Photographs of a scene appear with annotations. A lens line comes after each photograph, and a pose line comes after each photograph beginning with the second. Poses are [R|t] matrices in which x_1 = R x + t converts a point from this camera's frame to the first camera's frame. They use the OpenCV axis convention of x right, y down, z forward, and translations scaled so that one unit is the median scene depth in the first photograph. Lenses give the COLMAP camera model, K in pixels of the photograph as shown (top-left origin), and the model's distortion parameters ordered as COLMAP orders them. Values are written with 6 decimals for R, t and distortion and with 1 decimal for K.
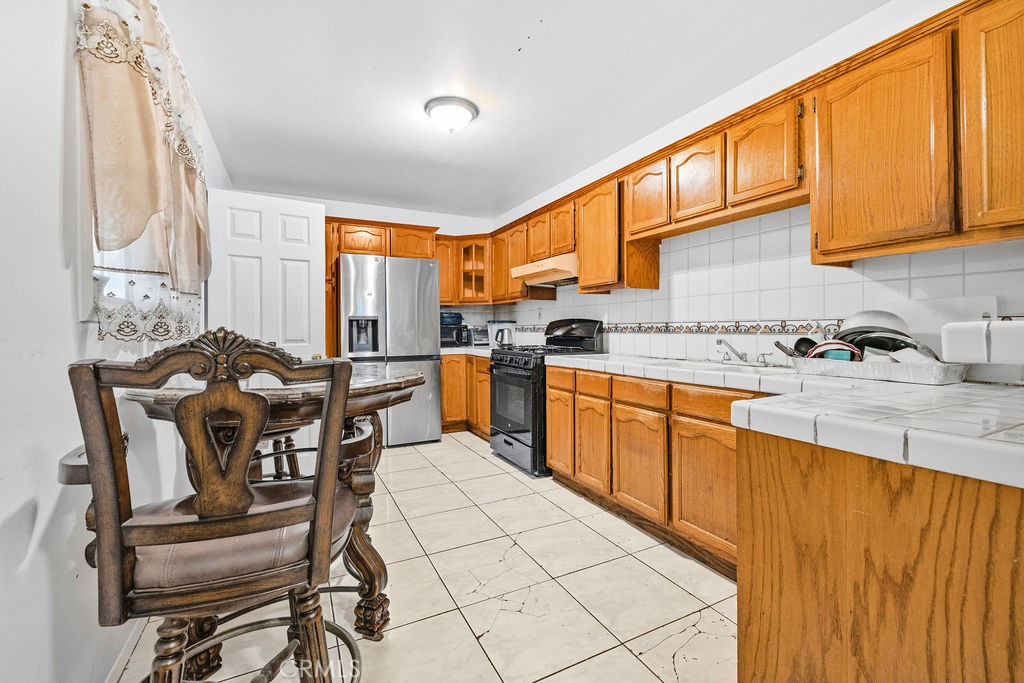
lens RADIAL K [[428.9, 0, 506.7], [0, 428.9, 328.5], [0, 0, 1]] dist [0.000626, -0.000023]
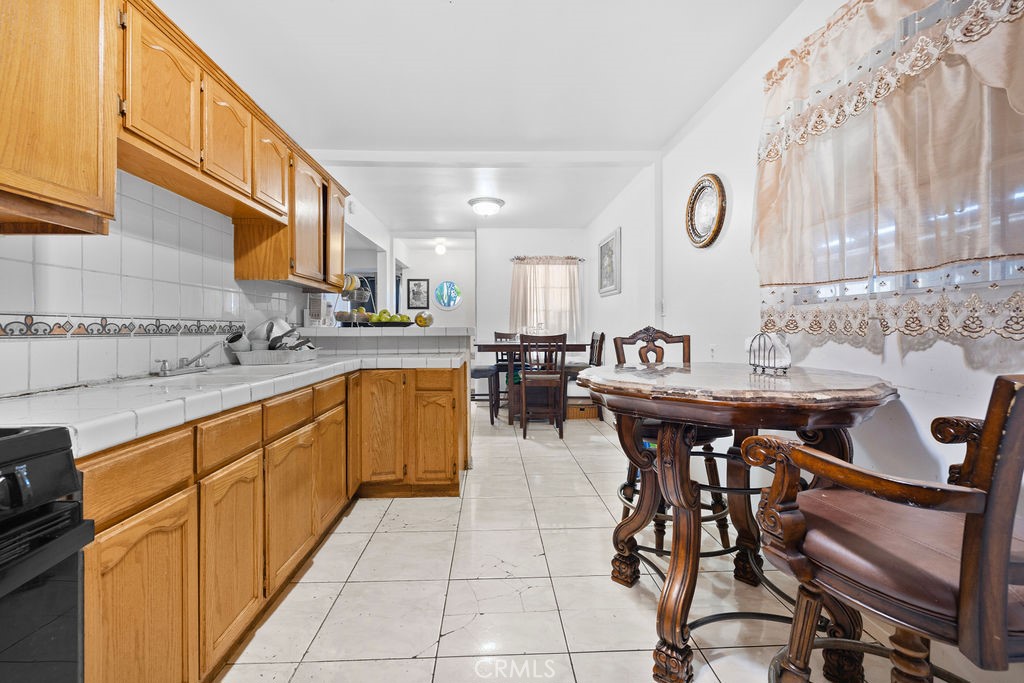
lens RADIAL K [[428.9, 0, 506.7], [0, 428.9, 328.5], [0, 0, 1]] dist [0.000626, -0.000023]
pose [[-0.911048, 0.004415, 0.412277, -0.303581], [0.002459, 0.999983, -0.005275, 0.005189], [-0.412294, -0.003792, -0.911043, 1.311345]]
